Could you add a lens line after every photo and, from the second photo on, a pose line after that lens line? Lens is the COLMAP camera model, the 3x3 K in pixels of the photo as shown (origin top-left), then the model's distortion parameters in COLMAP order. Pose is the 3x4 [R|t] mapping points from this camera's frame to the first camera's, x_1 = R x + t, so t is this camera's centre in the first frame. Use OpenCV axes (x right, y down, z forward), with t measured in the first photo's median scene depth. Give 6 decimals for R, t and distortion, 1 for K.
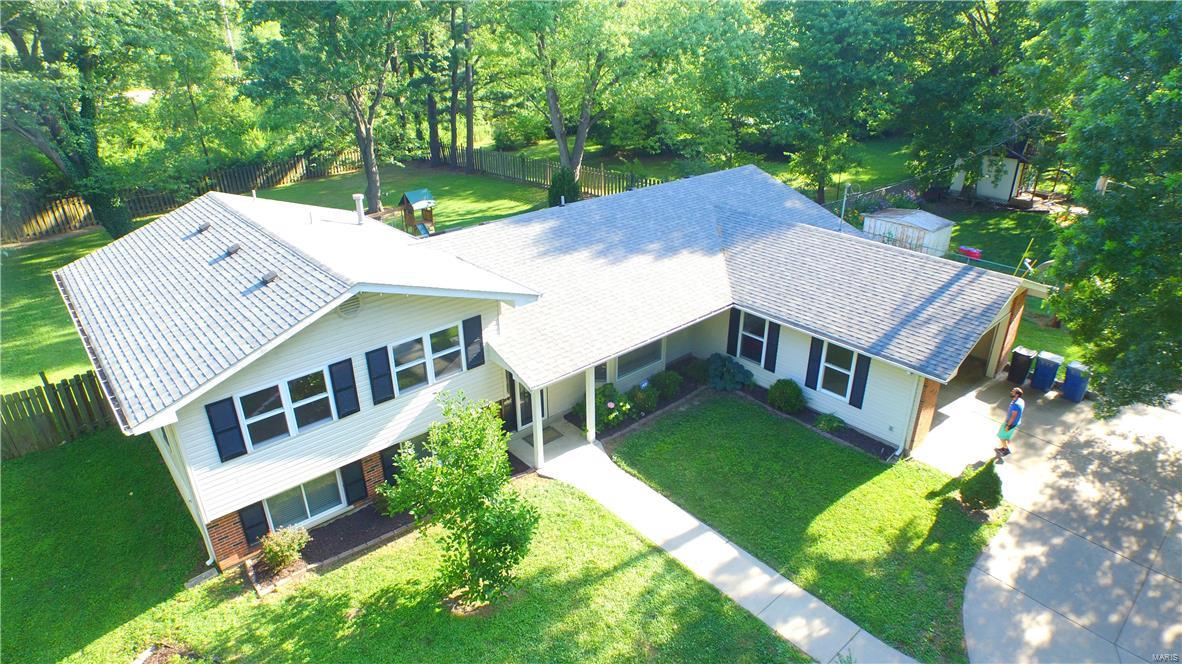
lens RADIAL K [[682.6, 0, 591.0], [0, 682.6, 332.0], [0, 0, 1]] dist [-0.124823, 0.091447]
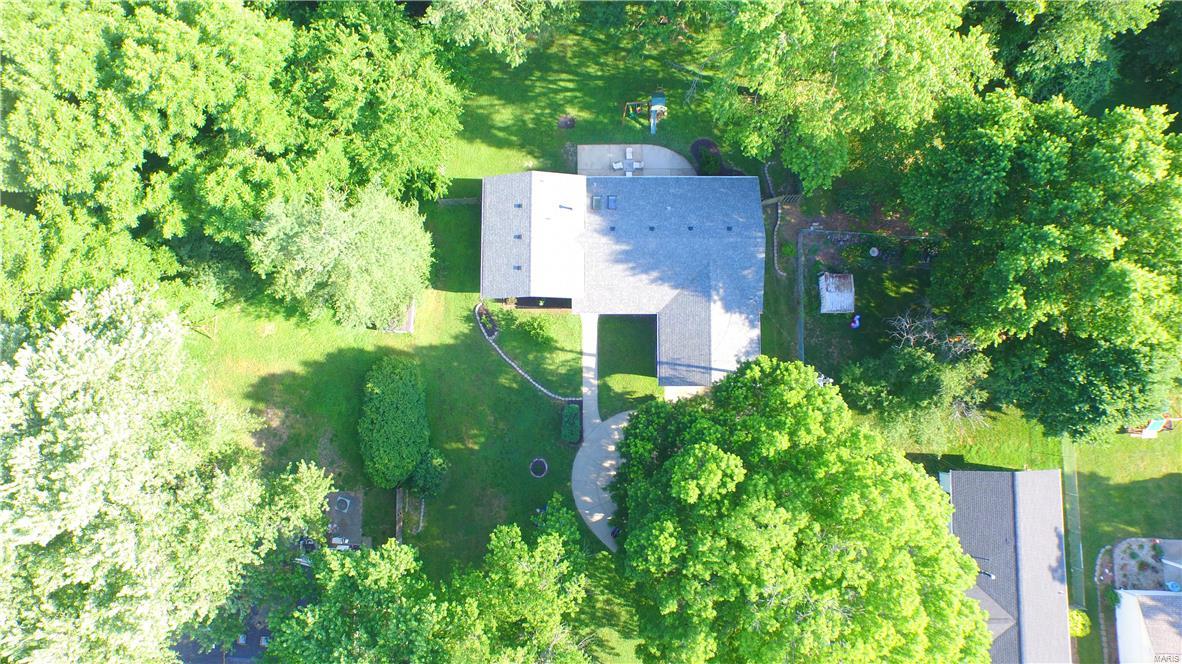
lens RADIAL K [[682.6, 0, 591.0], [0, 682.6, 332.0], [0, 0, 1]] dist [-0.124823, 0.091447]
pose [[0.745044, 0.664724, -0.055242, 0.292104], [-0.275630, 0.382234, 0.882001, -3.465672], [0.607402, -0.641903, 0.467999, -0.839852]]
